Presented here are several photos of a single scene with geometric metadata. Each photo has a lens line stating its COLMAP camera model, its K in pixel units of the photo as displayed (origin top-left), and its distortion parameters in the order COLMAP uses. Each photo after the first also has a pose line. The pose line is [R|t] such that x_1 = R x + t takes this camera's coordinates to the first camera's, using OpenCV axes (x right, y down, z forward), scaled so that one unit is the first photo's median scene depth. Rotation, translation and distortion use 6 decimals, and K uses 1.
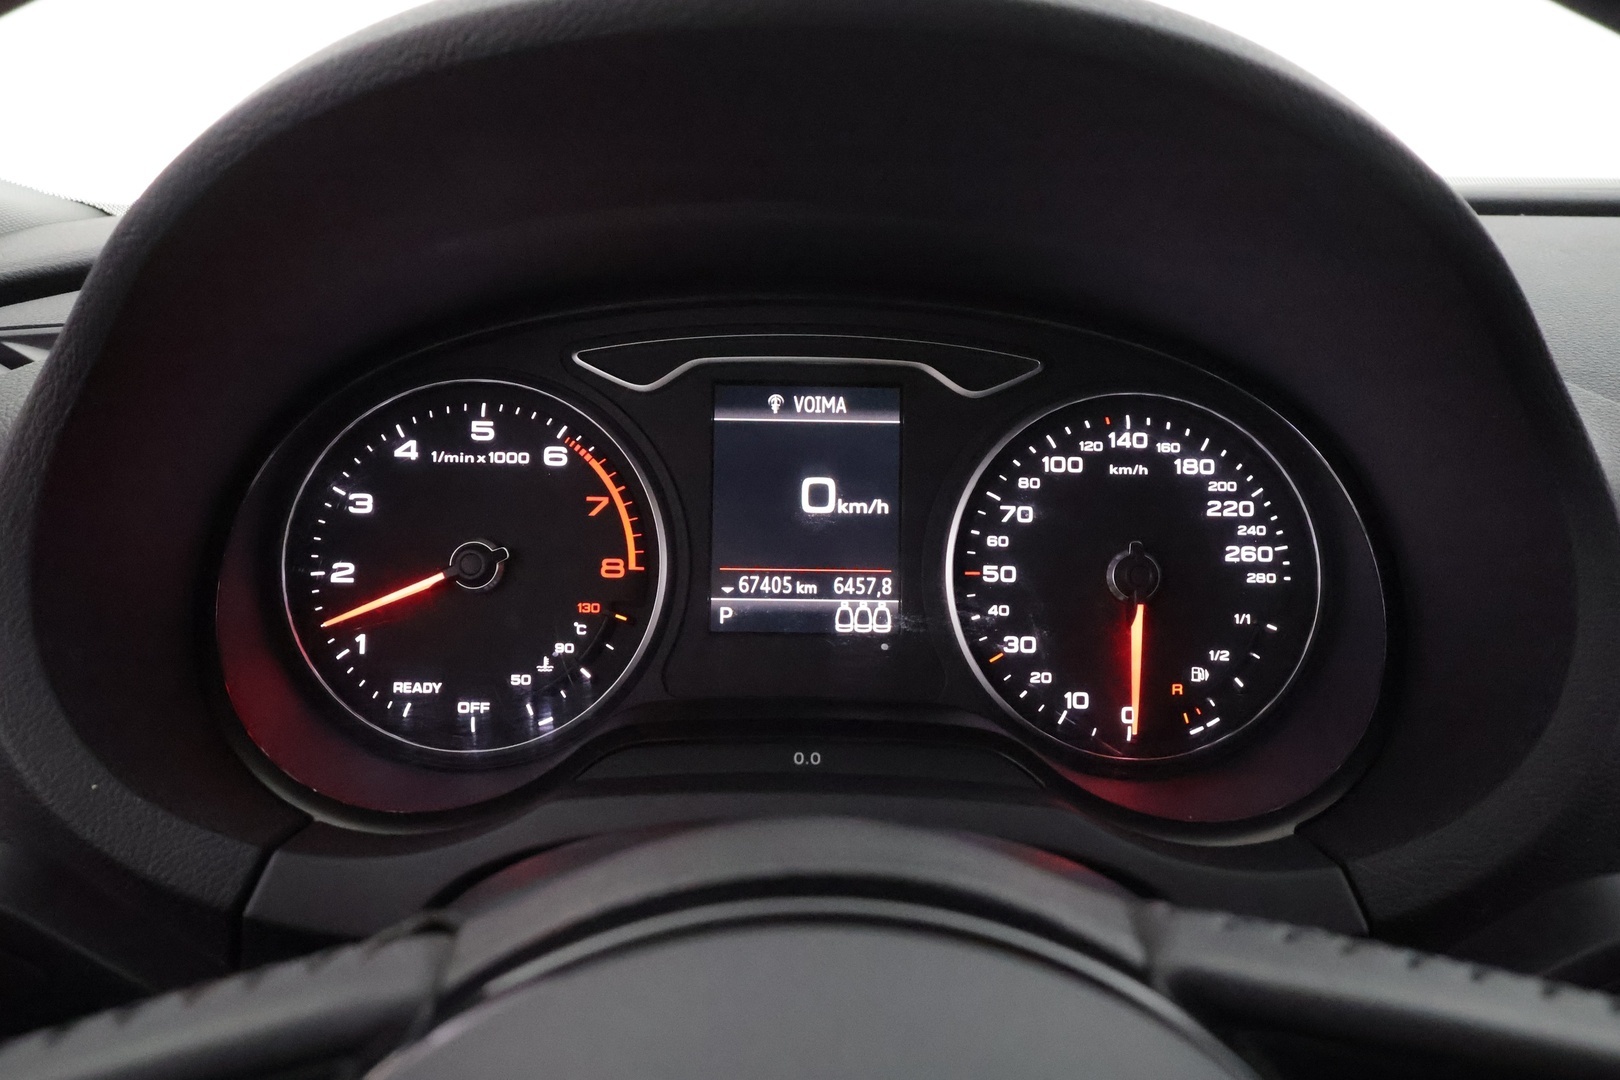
lens RADIAL K [[1280.4, 0, 810.8], [0, 1280.4, 547.5], [0, 0, 1]] dist [0.023278, -0.027829]
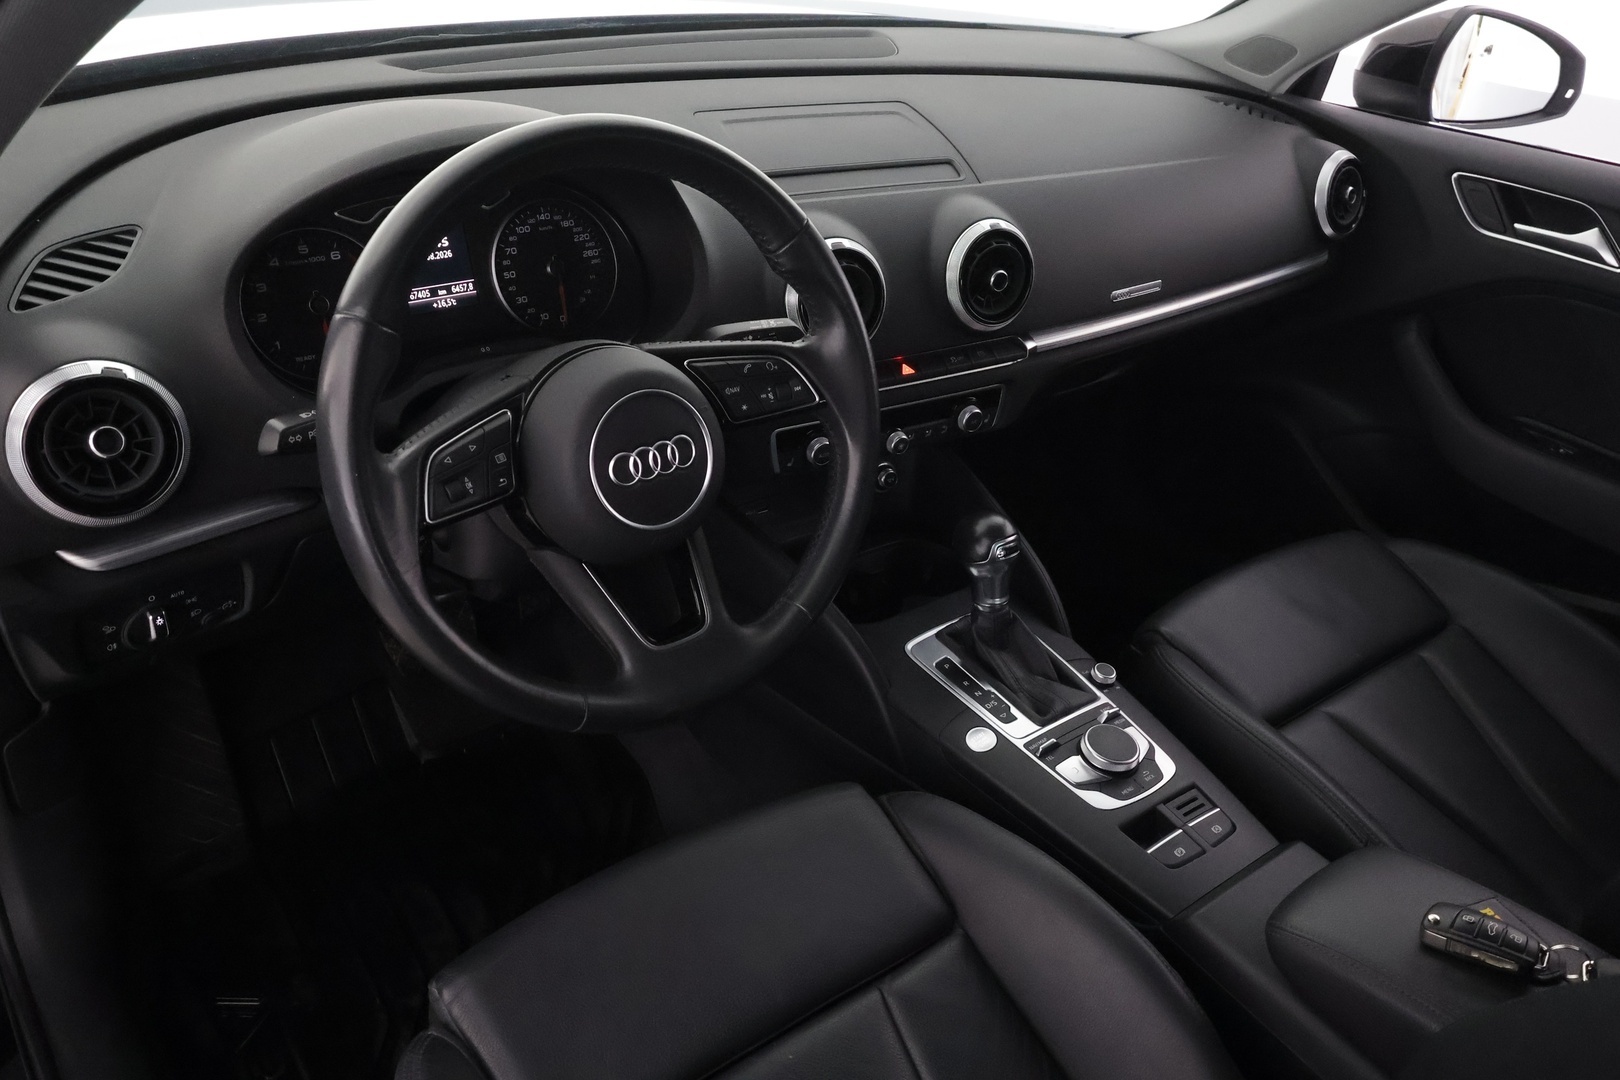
lens RADIAL K [[1280.4, 0, 808.7], [0, 1280.4, 532.8], [0, 0, 1]] dist [0.023278, -0.027829]
pose [[0.799046, -0.268990, 0.537746, -0.939962], [0.112405, 0.945410, 0.305886, -0.219355], [-0.590670, -0.183971, 0.785661, -1.575065]]
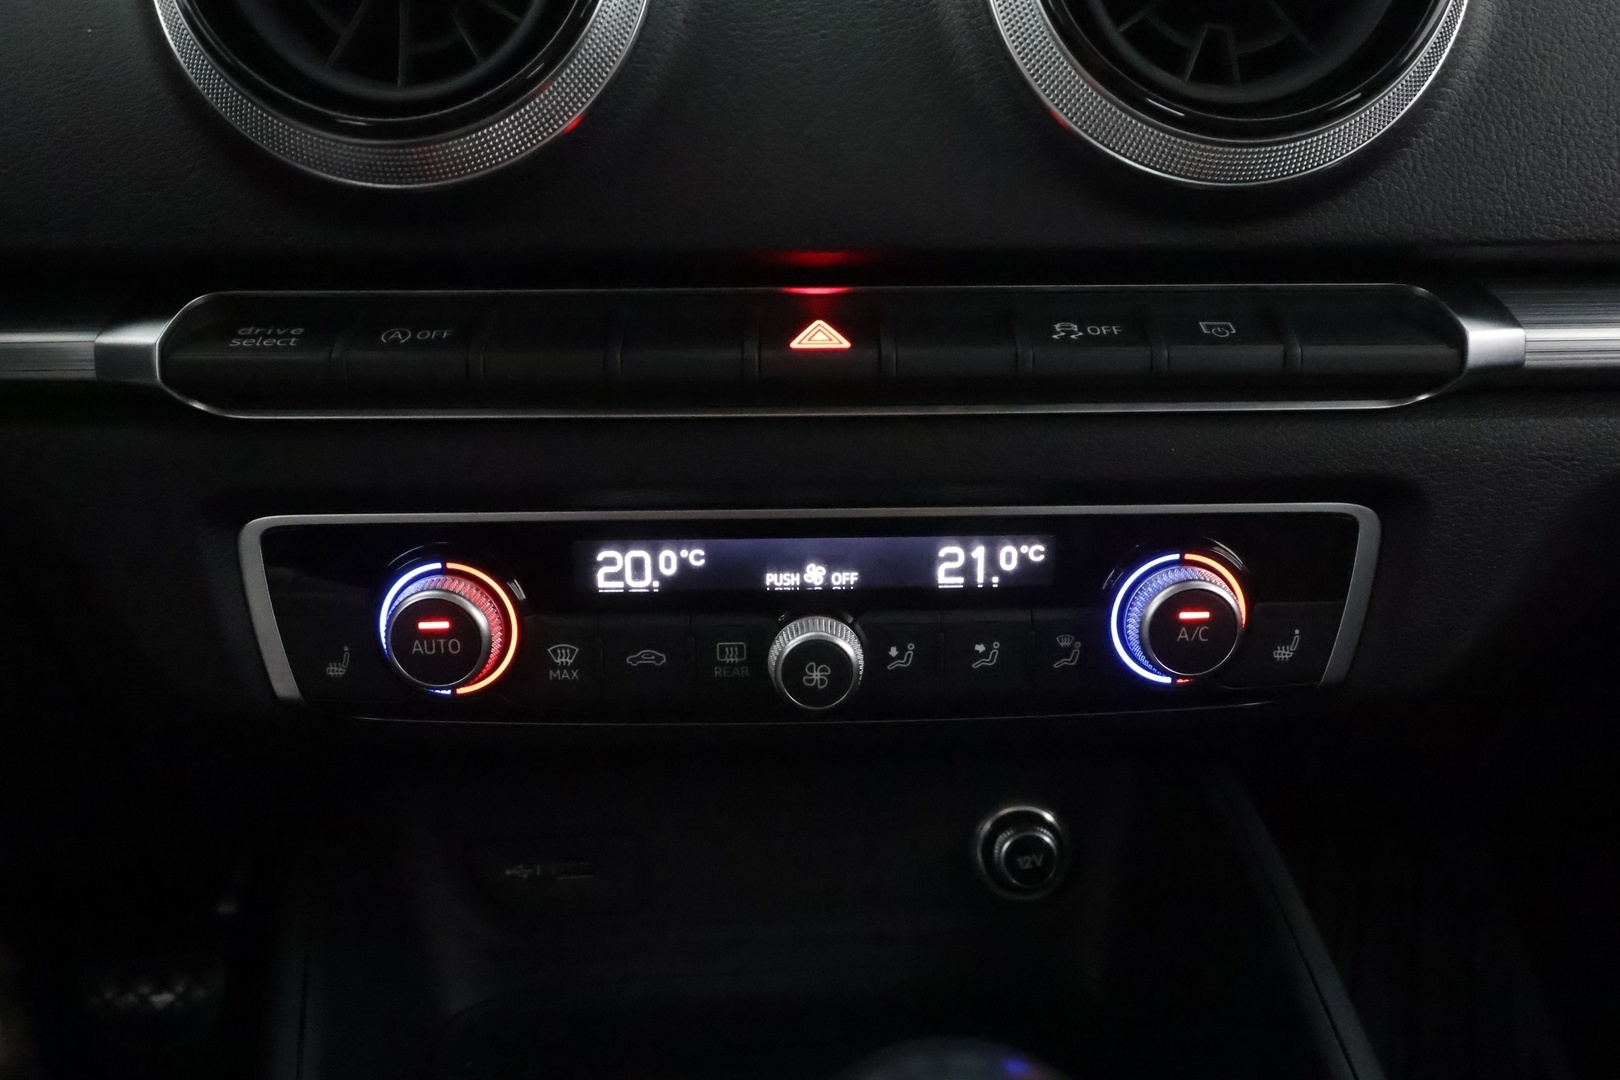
lens RADIAL K [[1280.4, 0, 799.8], [0, 1280.4, 527.5], [0, 0, 1]] dist [0.023278, -0.027829]
pose [[0.990831, -0.044387, 0.127609, 0.847389], [0.049271, 0.998159, -0.035373, 0.489844], [-0.125804, 0.041336, 0.991194, 0.015999]]
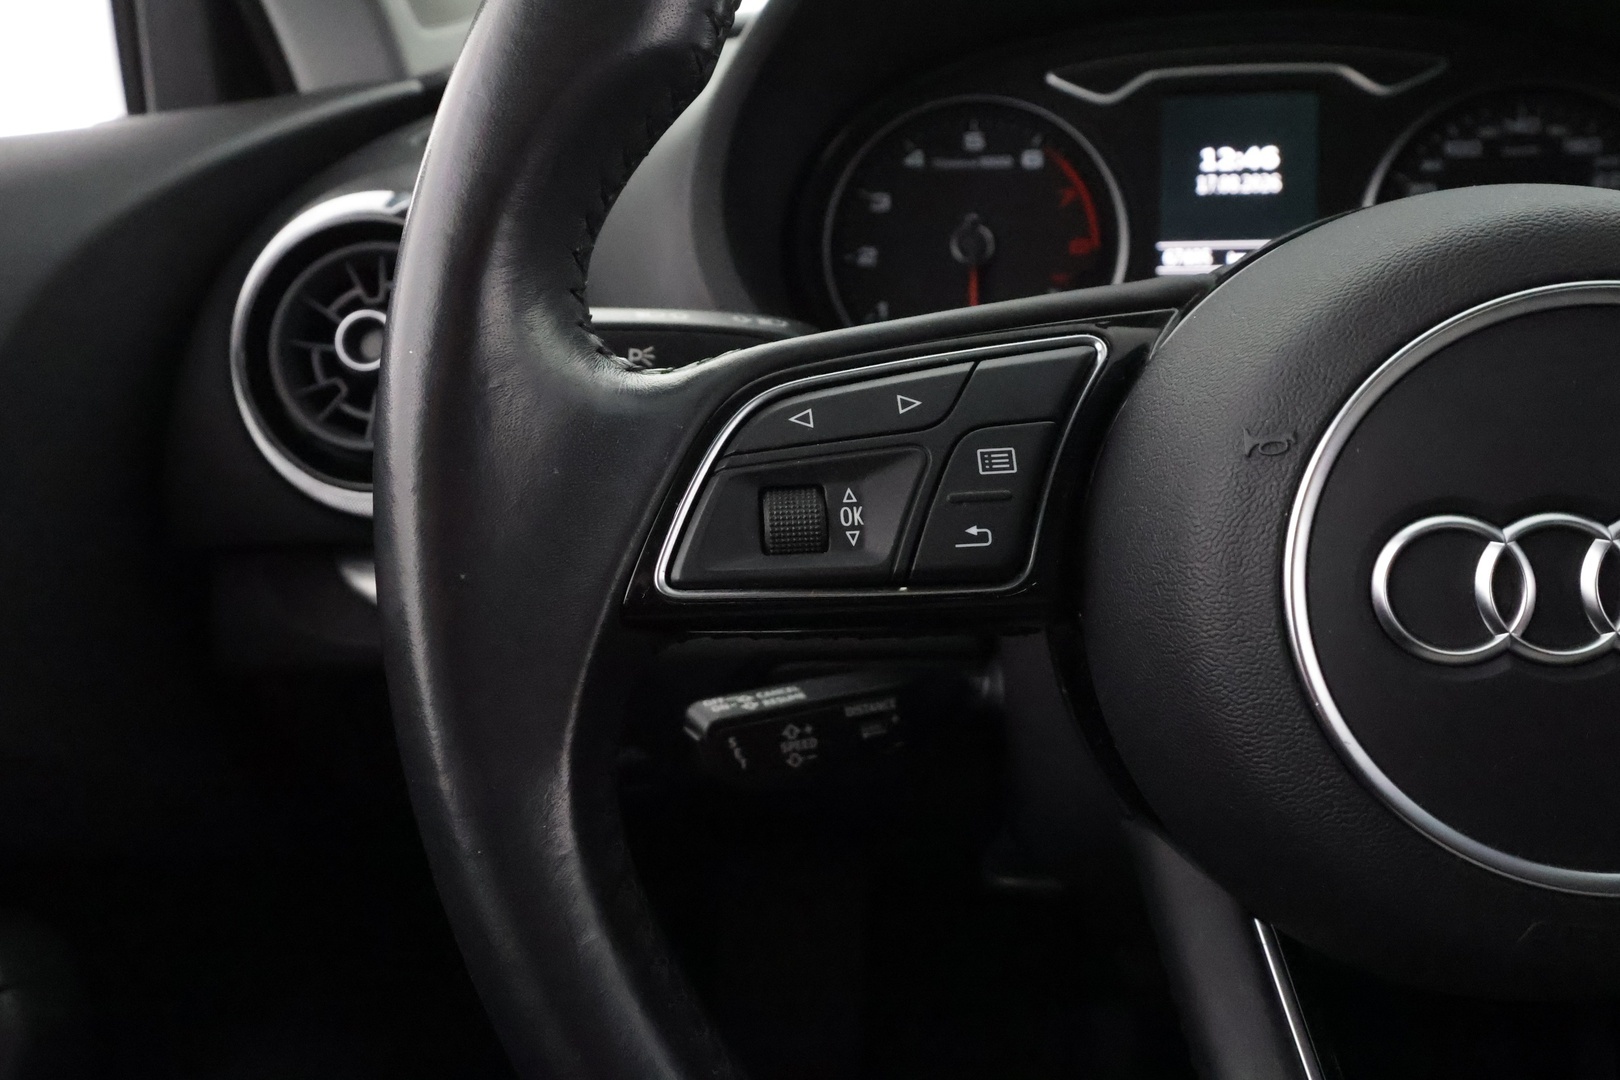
lens RADIAL K [[1280.4, 0, 810.1], [0, 1280.4, 526.4], [0, 0, 1]] dist [0.023278, -0.027829]
pose [[0.986689, 0.001032, -0.162617, -0.207402], [0.006154, 0.999026, 0.043684, 0.231099], [0.162504, -0.044103, 0.985722, -0.291749]]
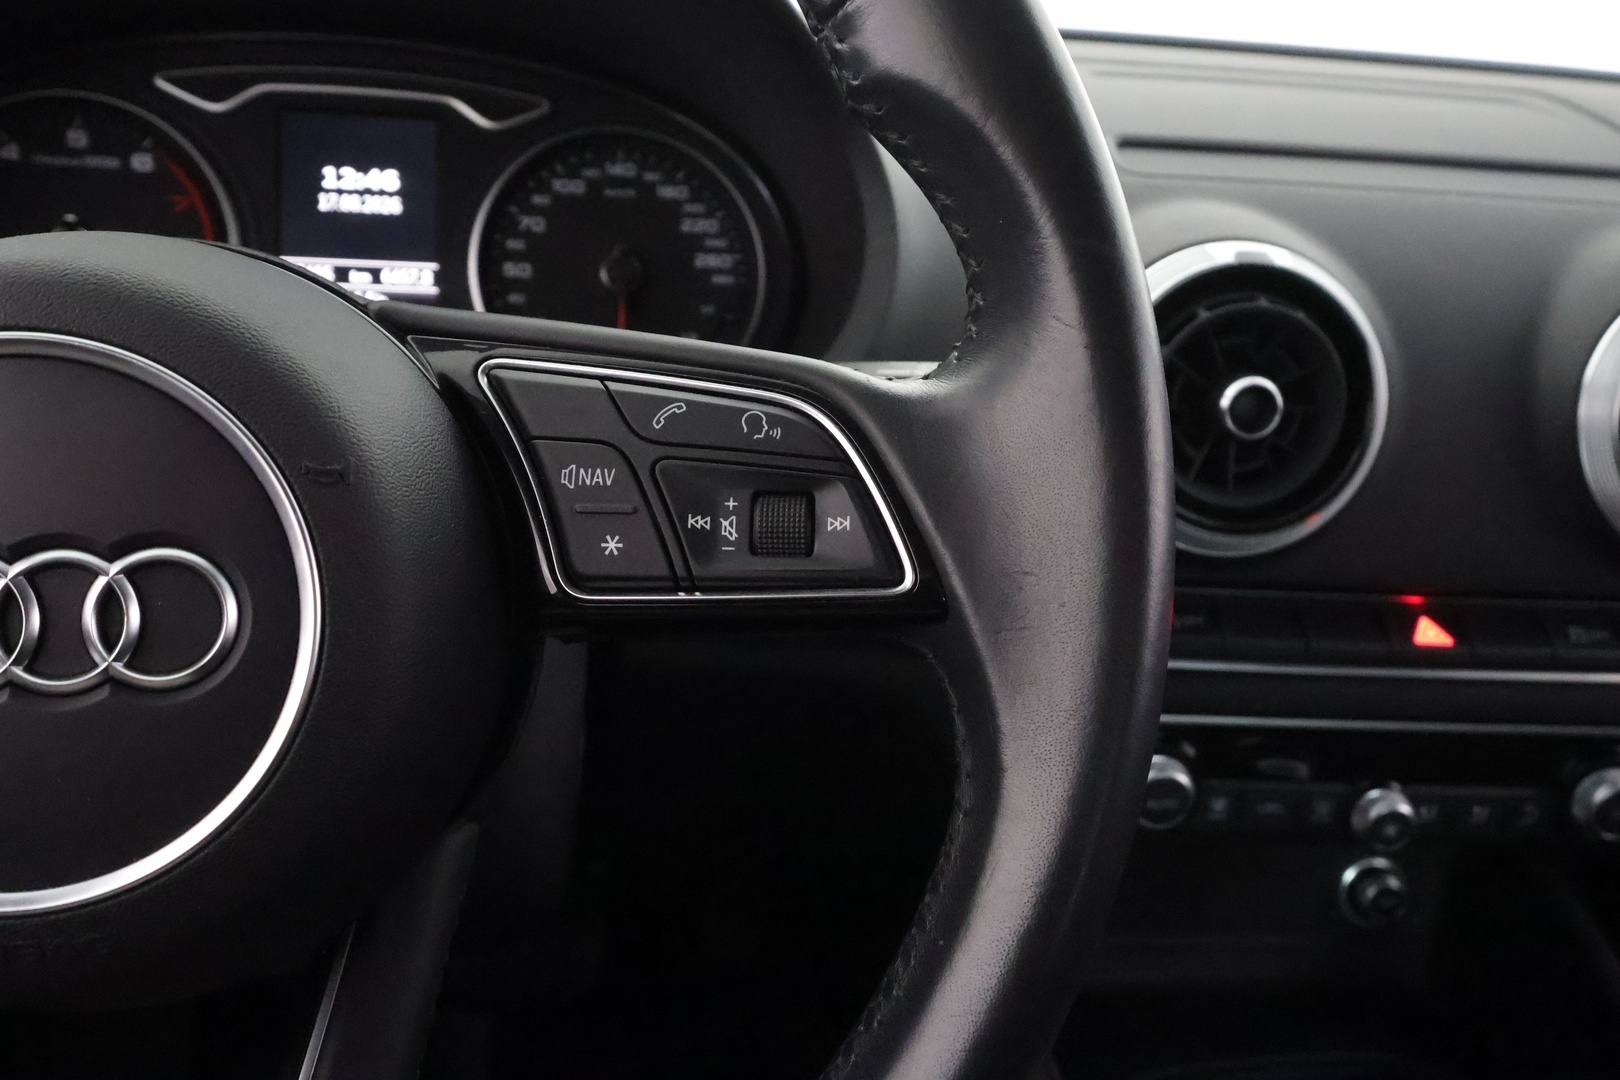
lens RADIAL K [[1280.4, 0, 805.9], [0, 1280.4, 523.6], [0, 0, 1]] dist [0.023278, -0.027829]
pose [[0.987788, -0.006654, 0.155660, 0.230407], [-0.001945, 0.998483, 0.055030, 0.202134], [-0.155790, -0.054661, 0.986277, -0.322690]]
